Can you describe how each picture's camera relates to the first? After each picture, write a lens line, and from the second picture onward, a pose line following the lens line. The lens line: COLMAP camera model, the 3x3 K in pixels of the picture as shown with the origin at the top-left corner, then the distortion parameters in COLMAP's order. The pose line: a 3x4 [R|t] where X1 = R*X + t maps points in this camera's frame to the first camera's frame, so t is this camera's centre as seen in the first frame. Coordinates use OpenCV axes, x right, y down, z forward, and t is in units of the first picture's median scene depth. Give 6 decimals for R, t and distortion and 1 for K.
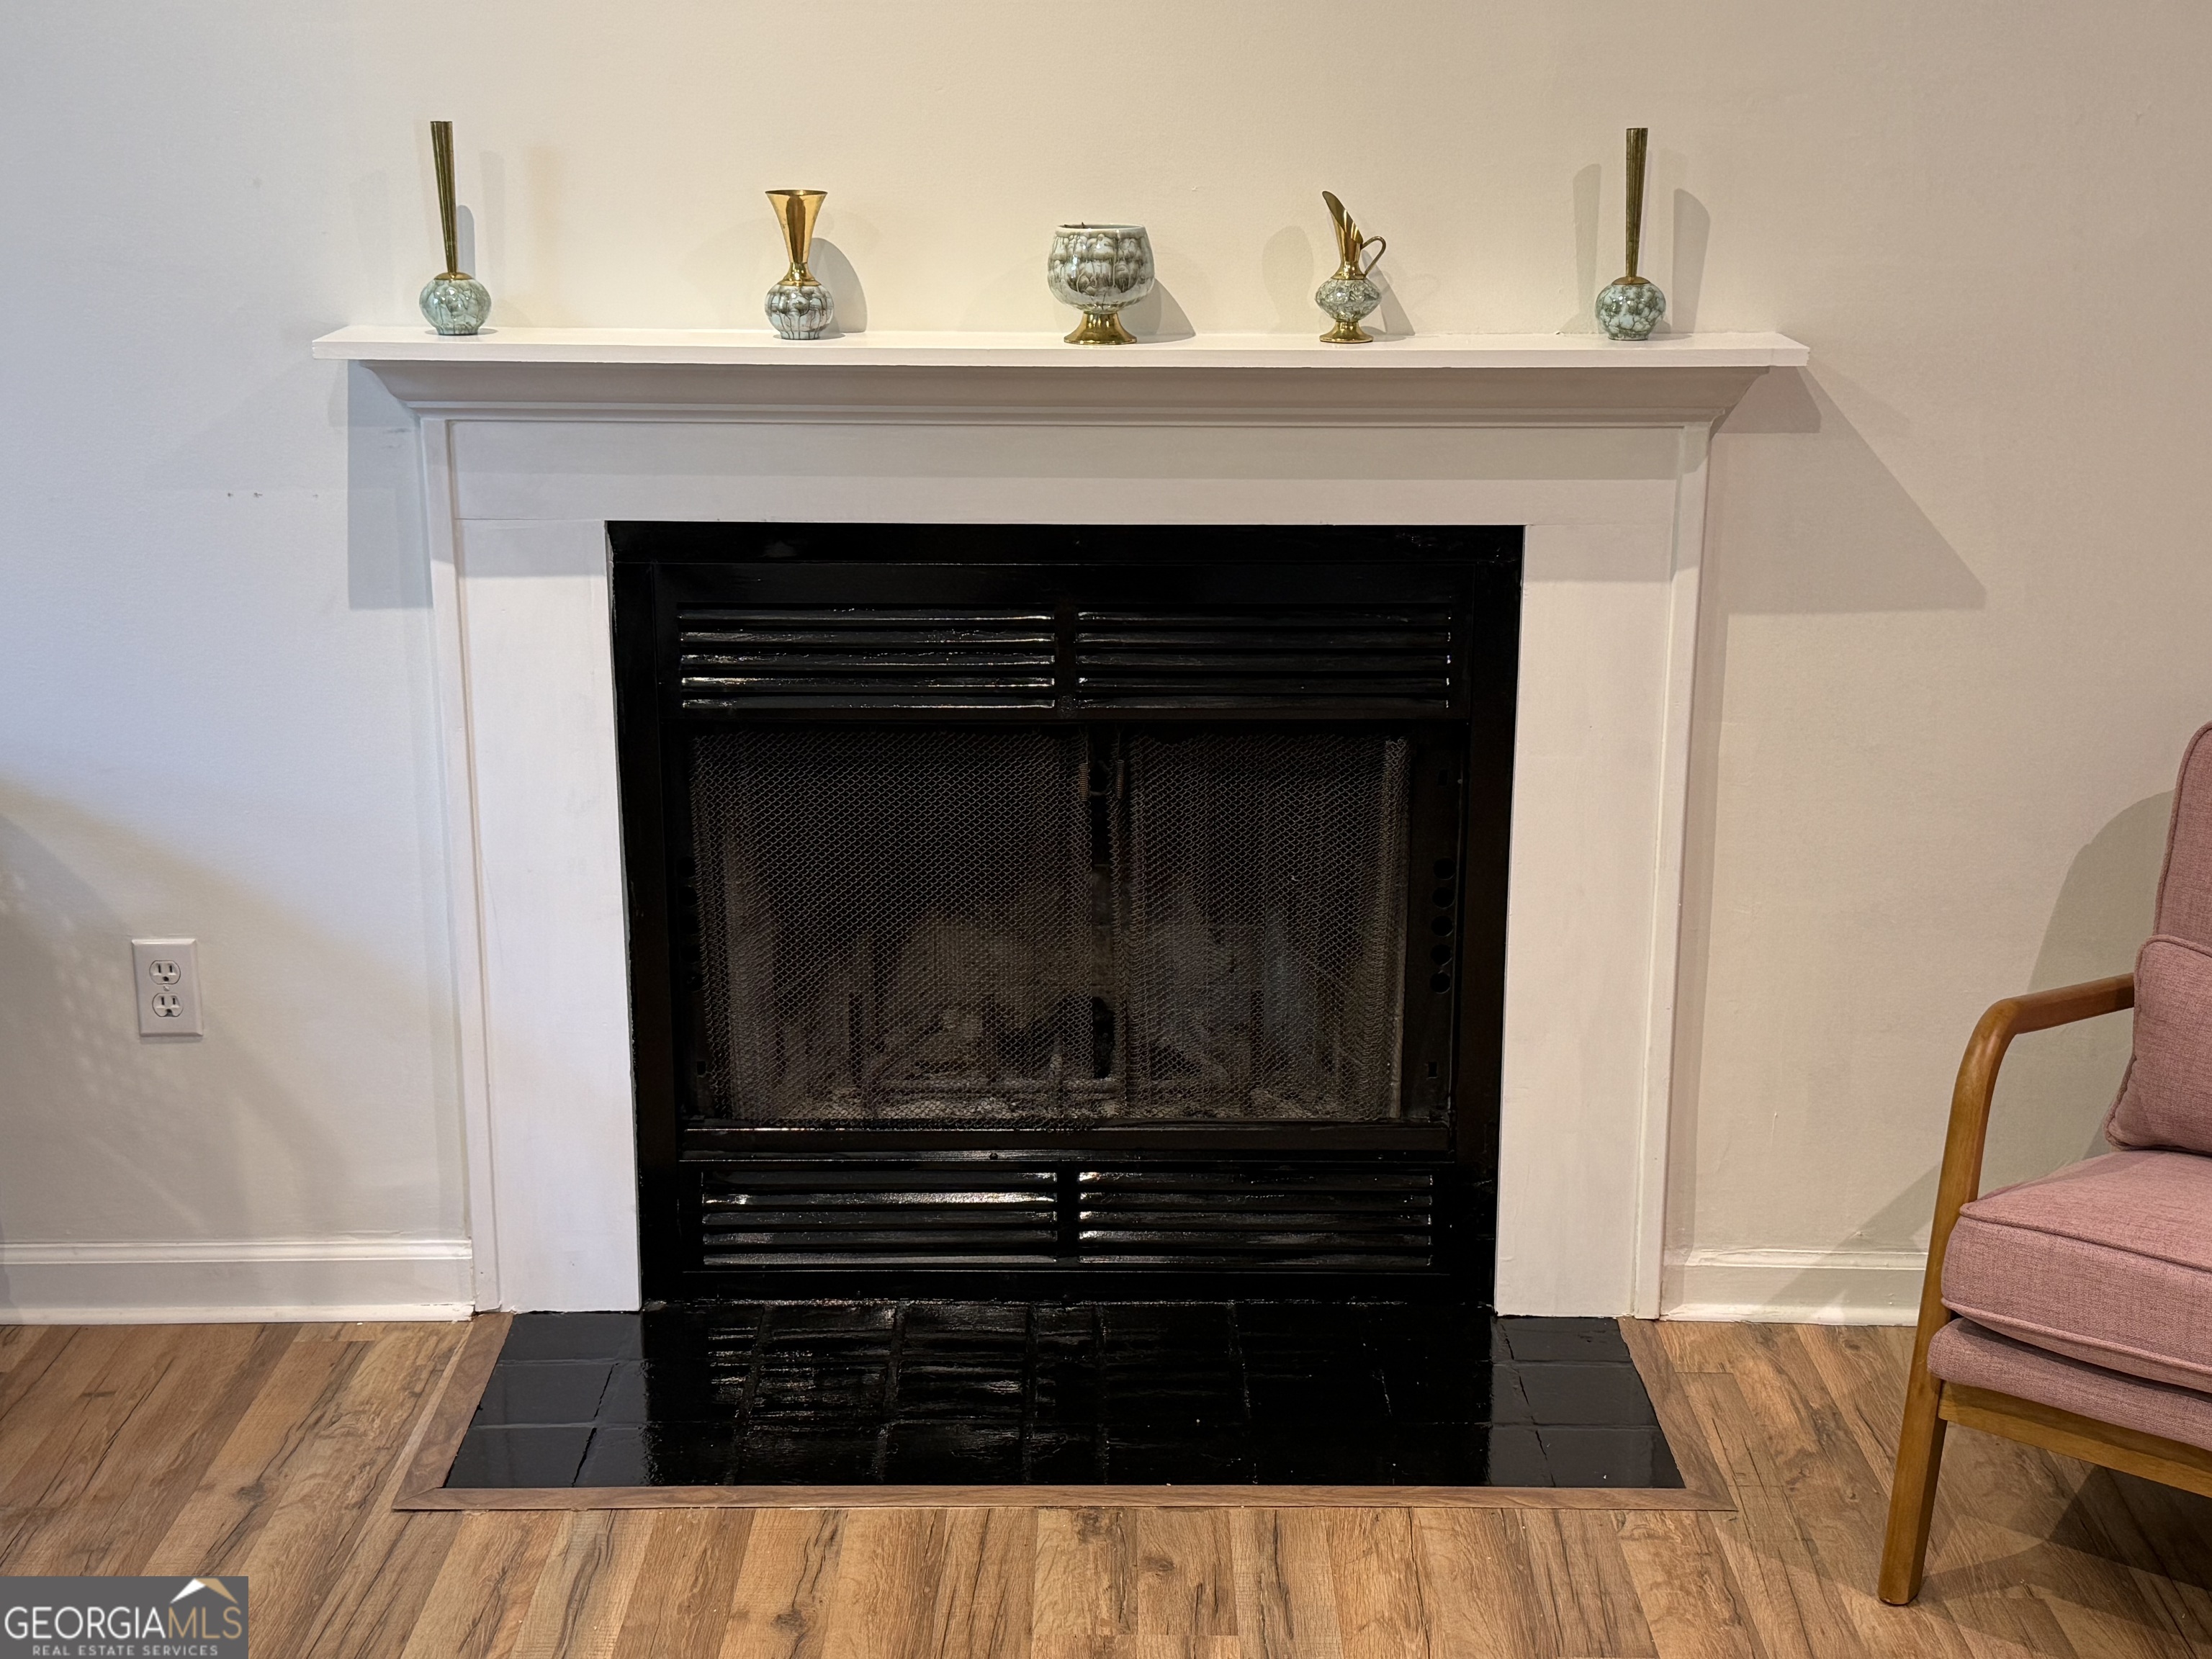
lens RADIAL K [[2817.2, 0, 1114.7], [0, 2817.2, 862.0], [0, 0, 1]] dist [0.107539, 0.000000]
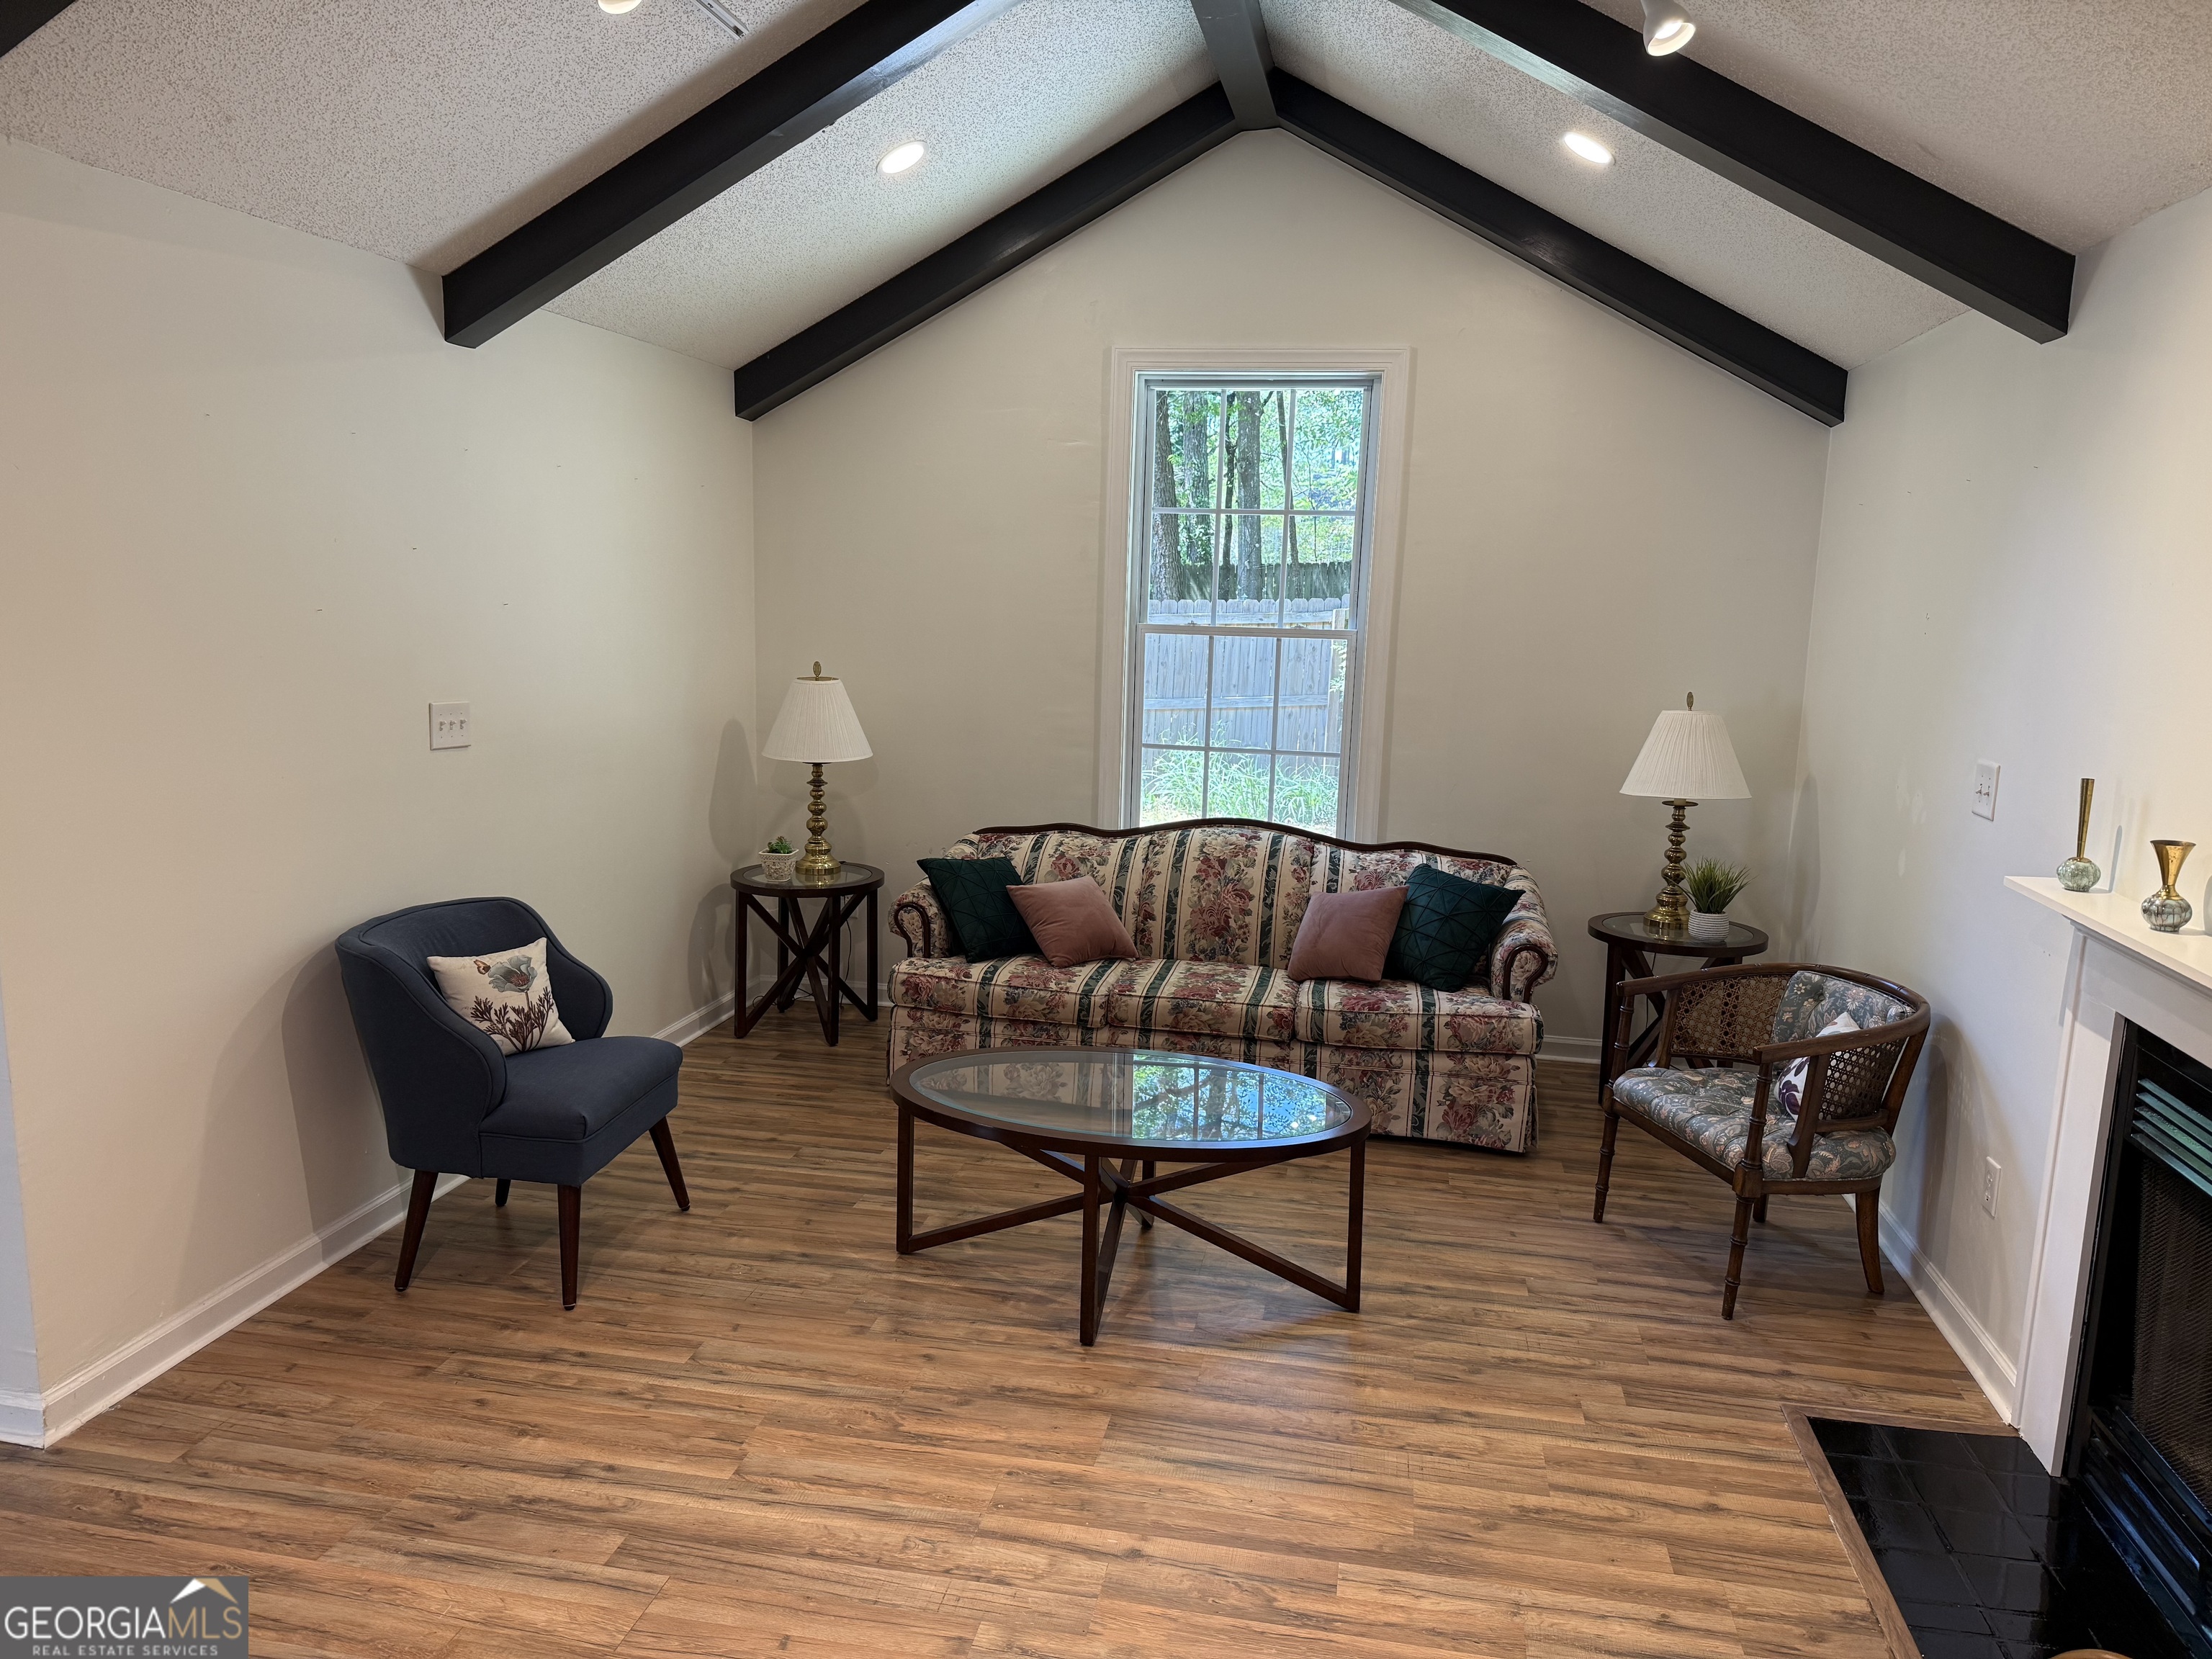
lens RADIAL K [[1548.9, 0, 1099.3], [0, 1548.9, 826.2], [0, 0, 1]] dist [0.059235, -0.077826]
pose [[-0.190177, 0.147898, -0.970546, 0.825097], [-0.288941, 0.936370, 0.199308, -0.234281], [0.938267, 0.318335, -0.135342, 0.515879]]
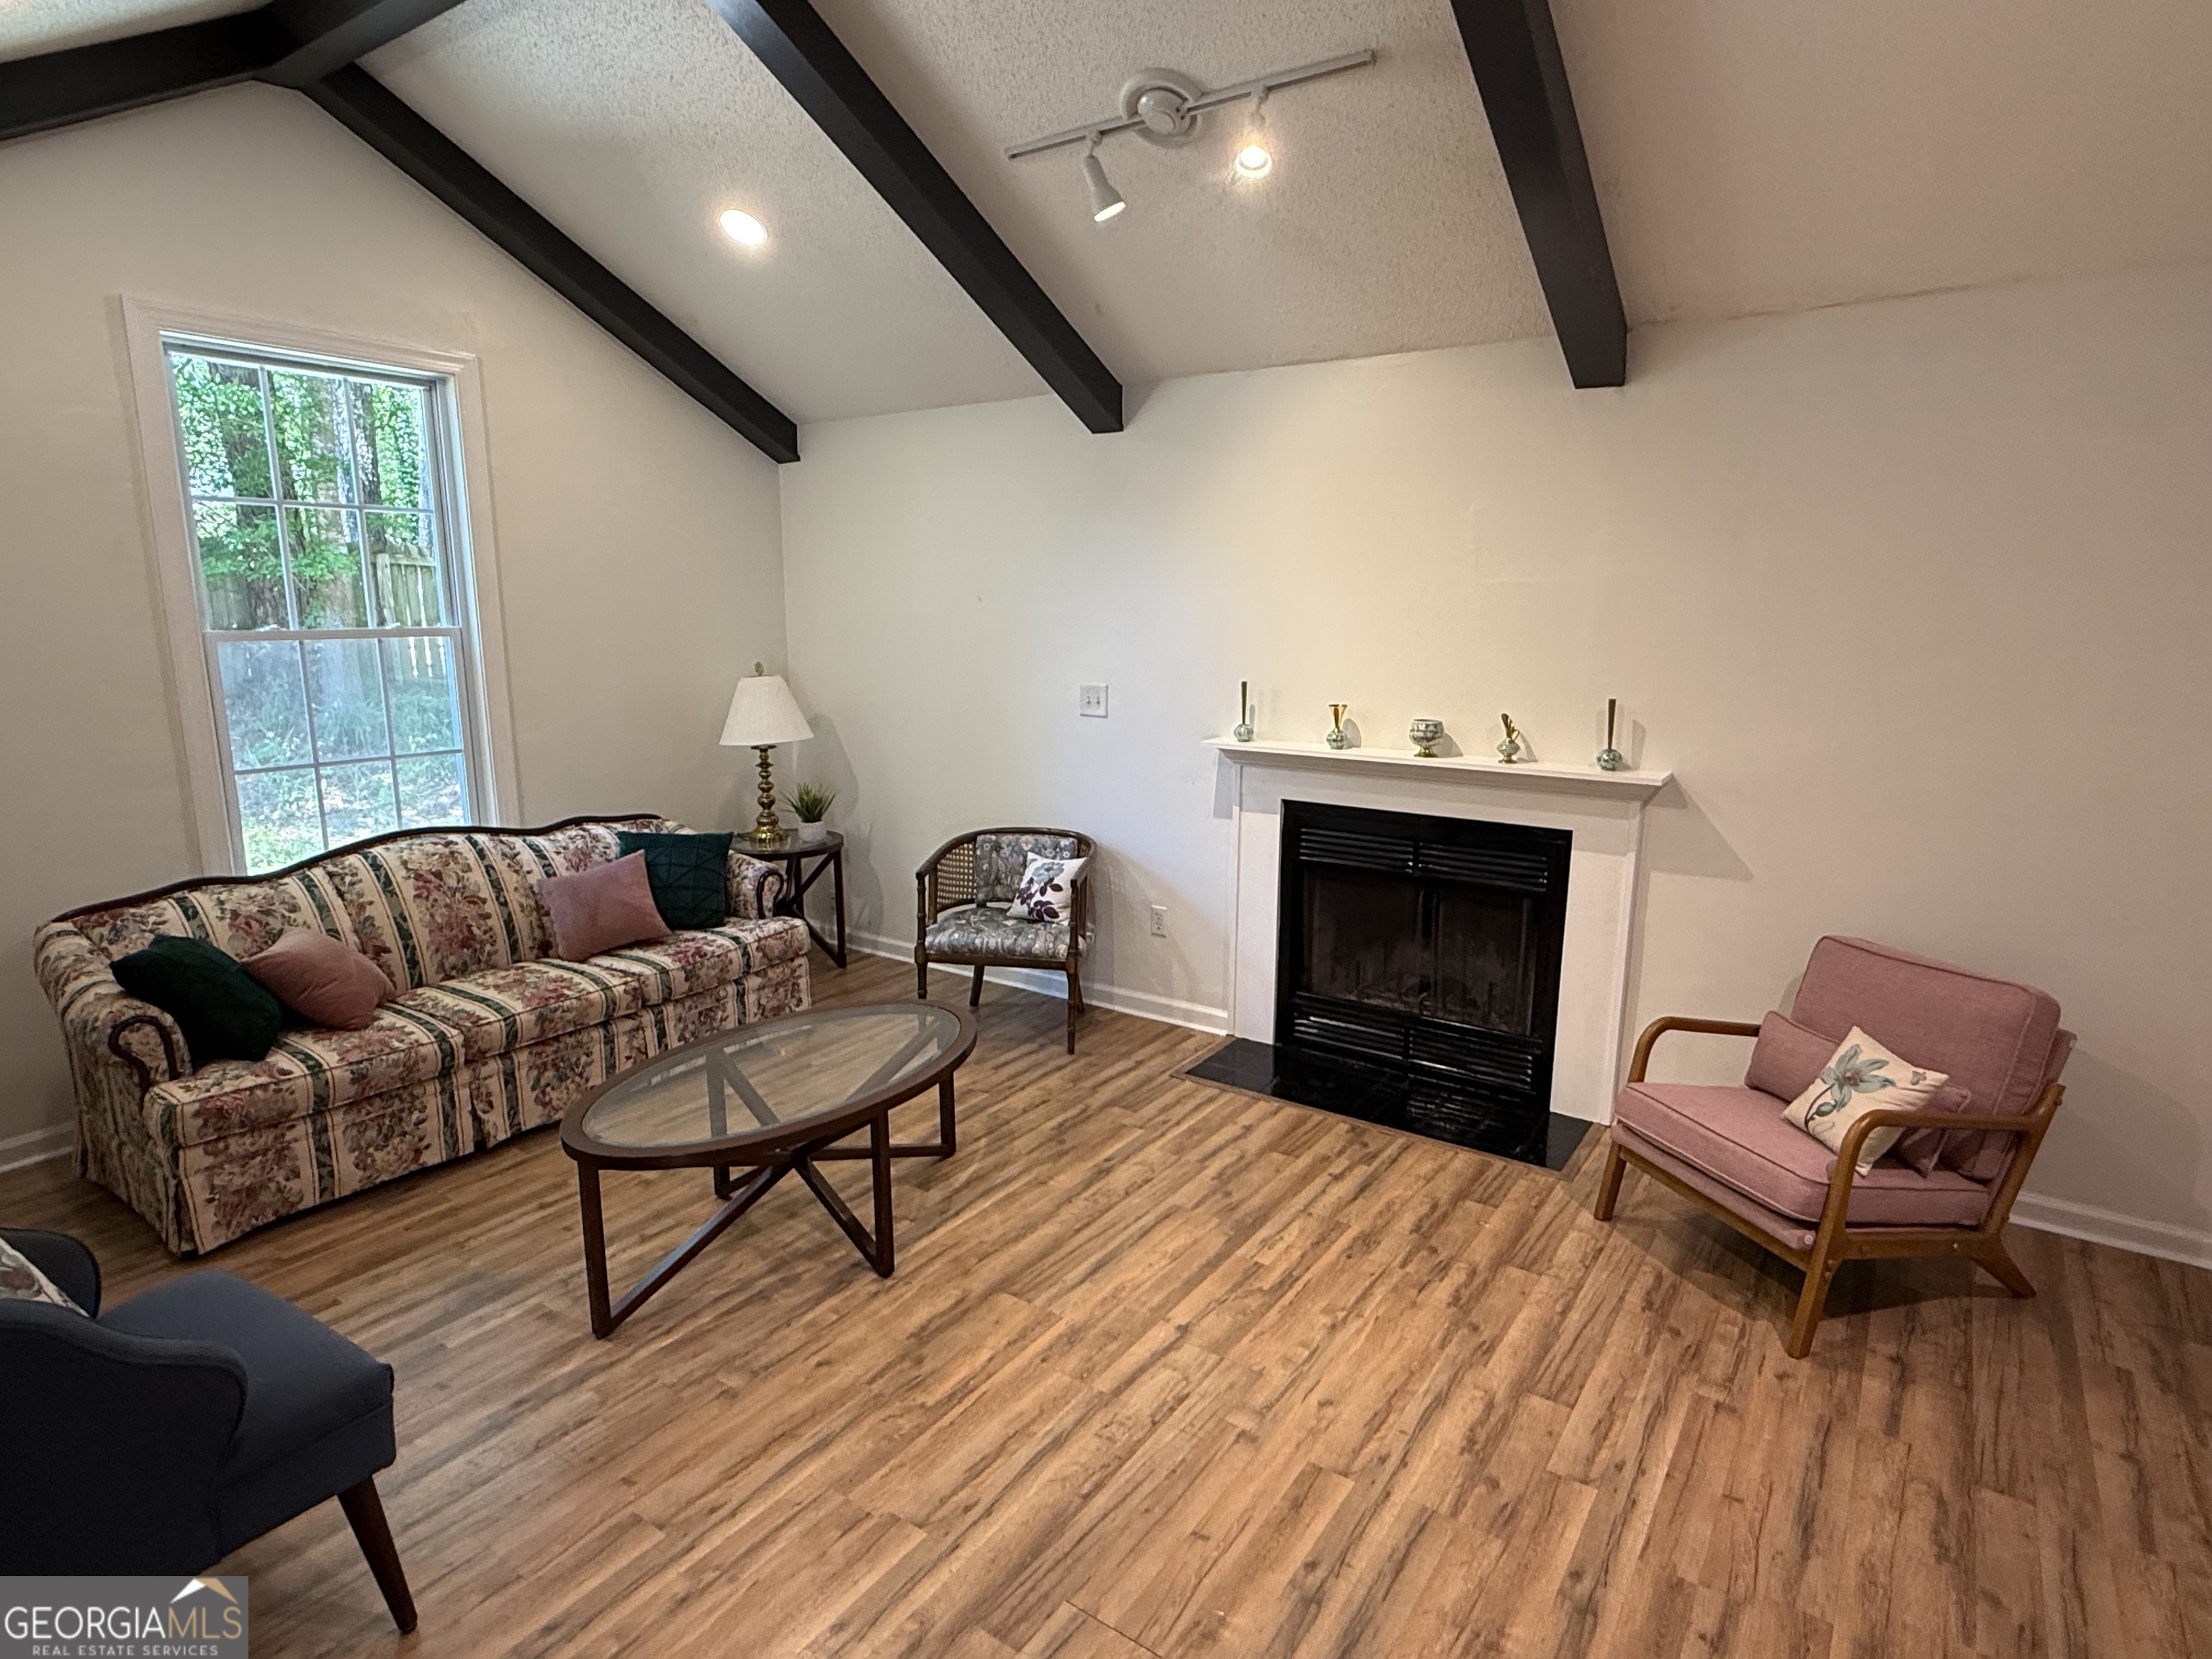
lens RADIAL K [[1205.4, 0, 1097.6], [0, 1205.4, 832.1], [0, 0, 1]] dist [0.002343, 0.001246]
pose [[0.818621, 0.111927, -0.563323, 0.436586], [-0.155085, 0.987471, -0.029168, -0.007962], [0.553000, 0.111240, 0.825722, -0.270409]]
